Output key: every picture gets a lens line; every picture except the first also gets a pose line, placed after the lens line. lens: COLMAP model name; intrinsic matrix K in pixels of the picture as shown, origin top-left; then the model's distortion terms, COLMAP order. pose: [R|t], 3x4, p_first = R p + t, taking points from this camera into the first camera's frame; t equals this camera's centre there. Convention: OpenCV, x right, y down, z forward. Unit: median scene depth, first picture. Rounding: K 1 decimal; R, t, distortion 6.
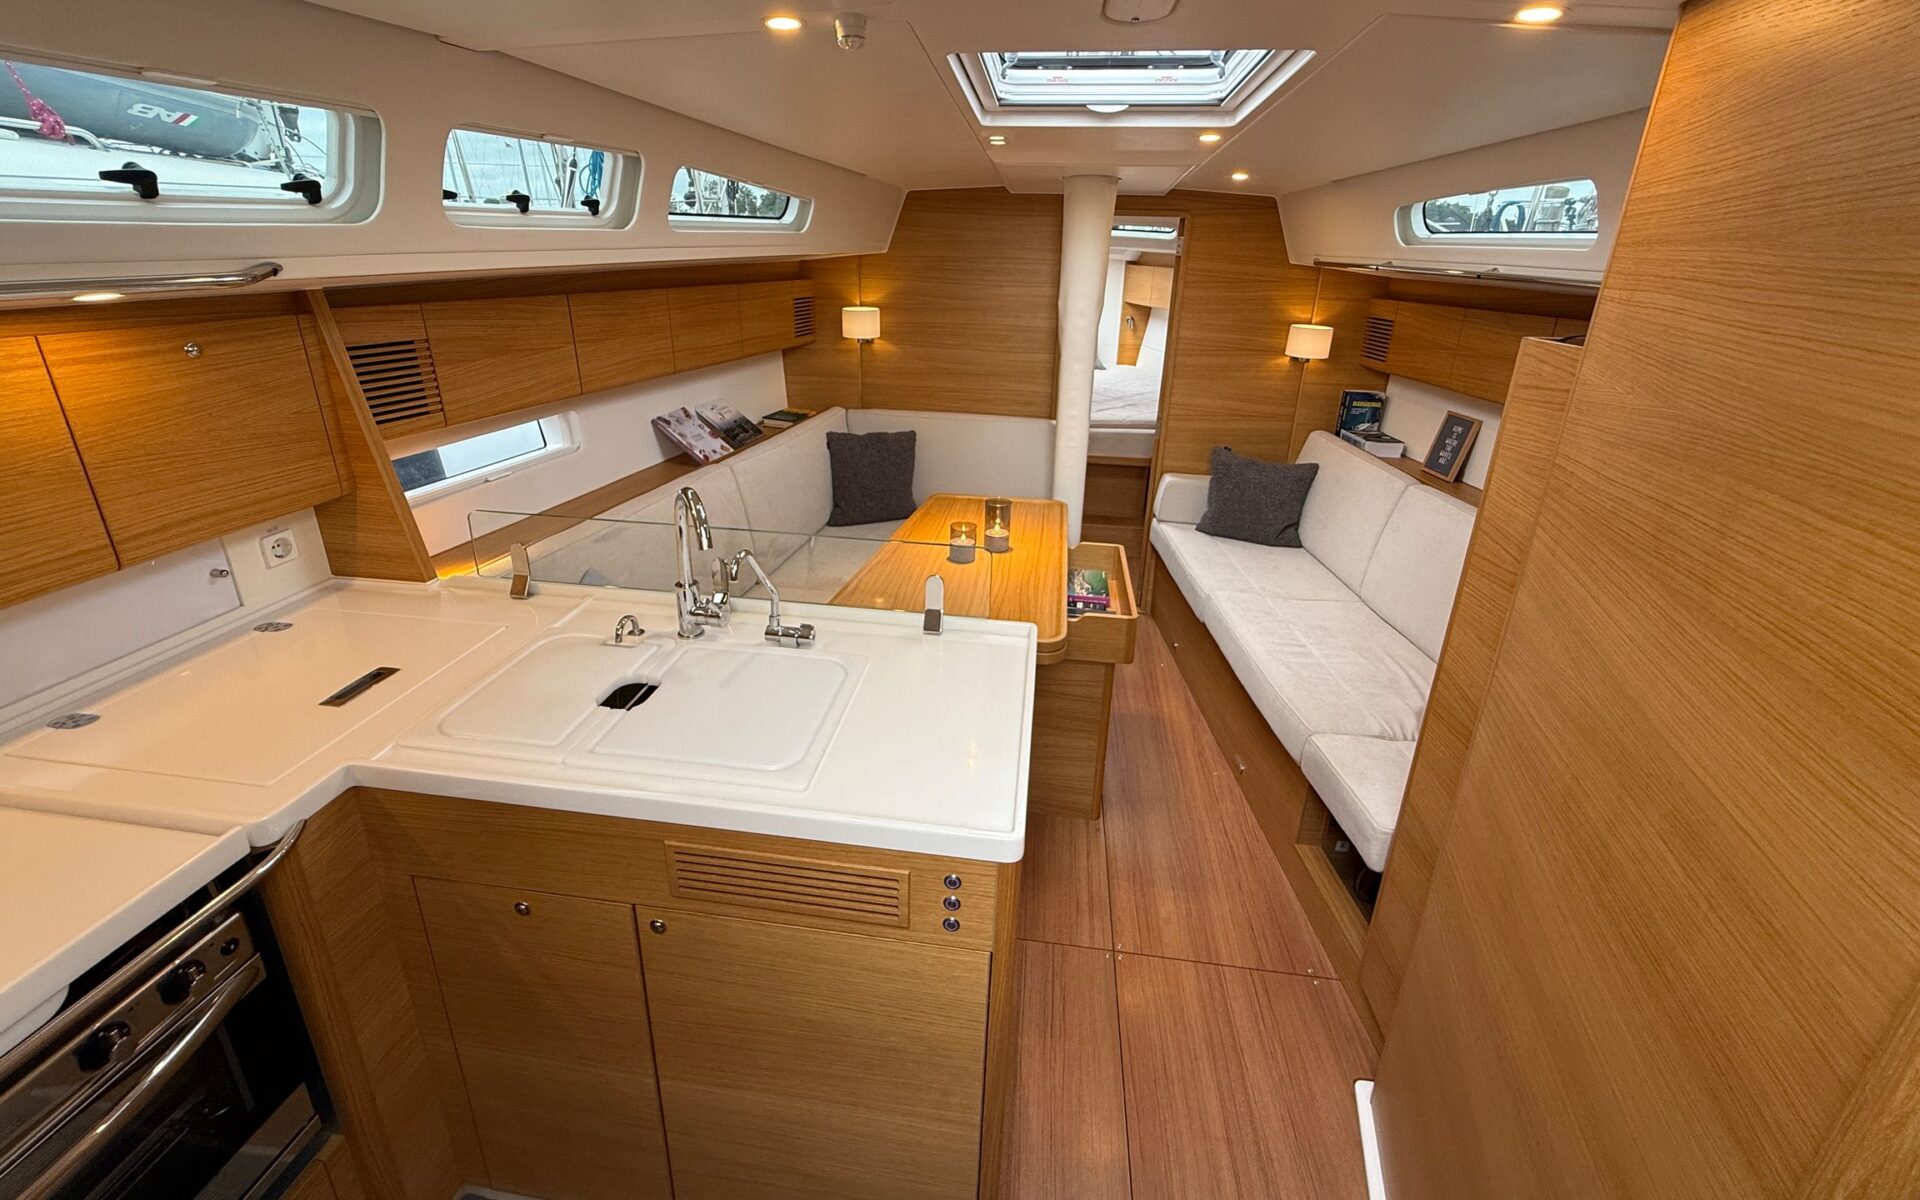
lens RADIAL K [[782.7, 0, 959.2], [0, 782.7, 499.7], [0, 0, 1]] dist [-0.011003, -0.000091]
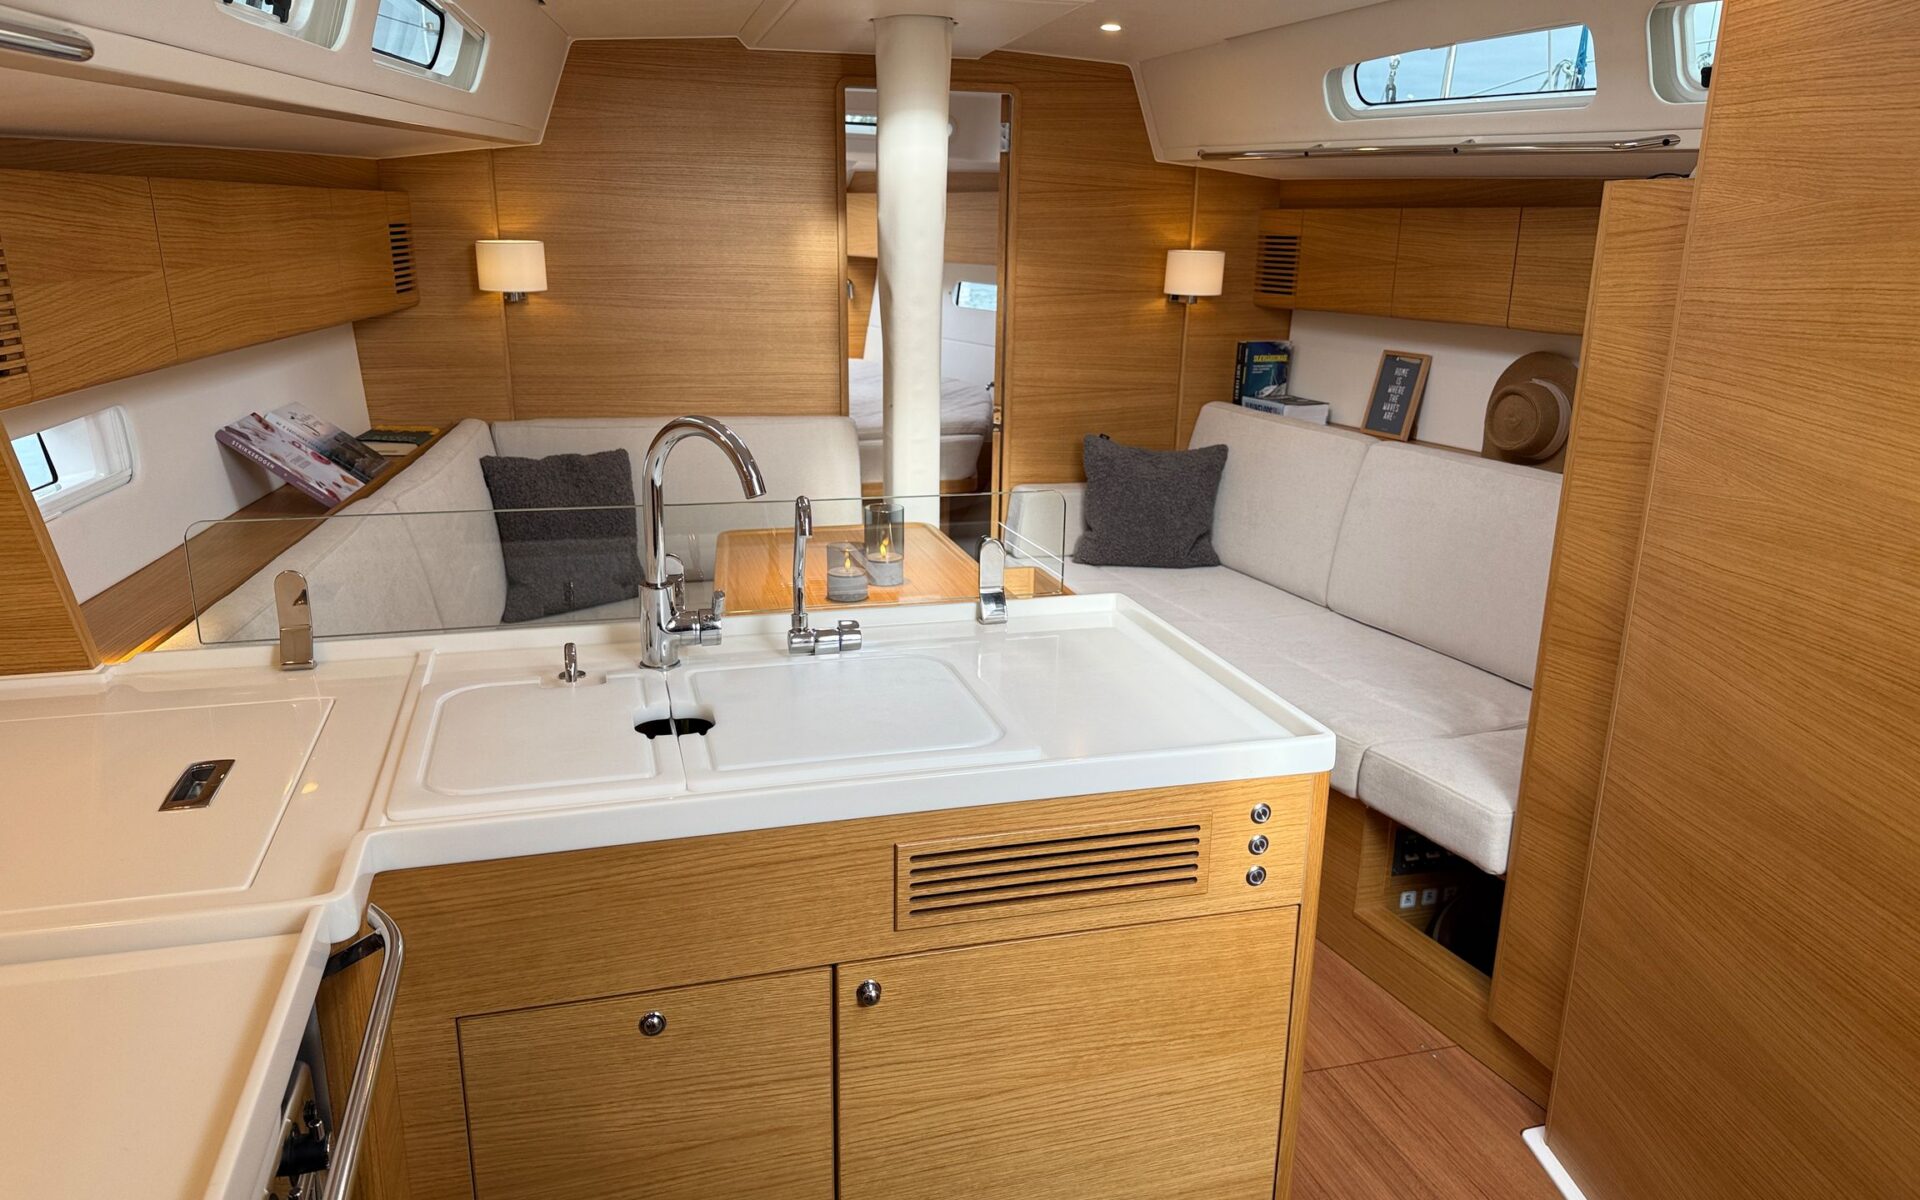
lens RADIAL K [[1375.0, 0, 995.4], [0, 1375.0, 605.3], [0, 0, 1]] dist [0.072319, -0.126807]
pose [[0.912999, -0.122627, 0.389096, -0.264663], [0.133741, 0.991015, -0.001492, 0.081426], [-0.385417, 0.053400, 0.921196, -0.073702]]
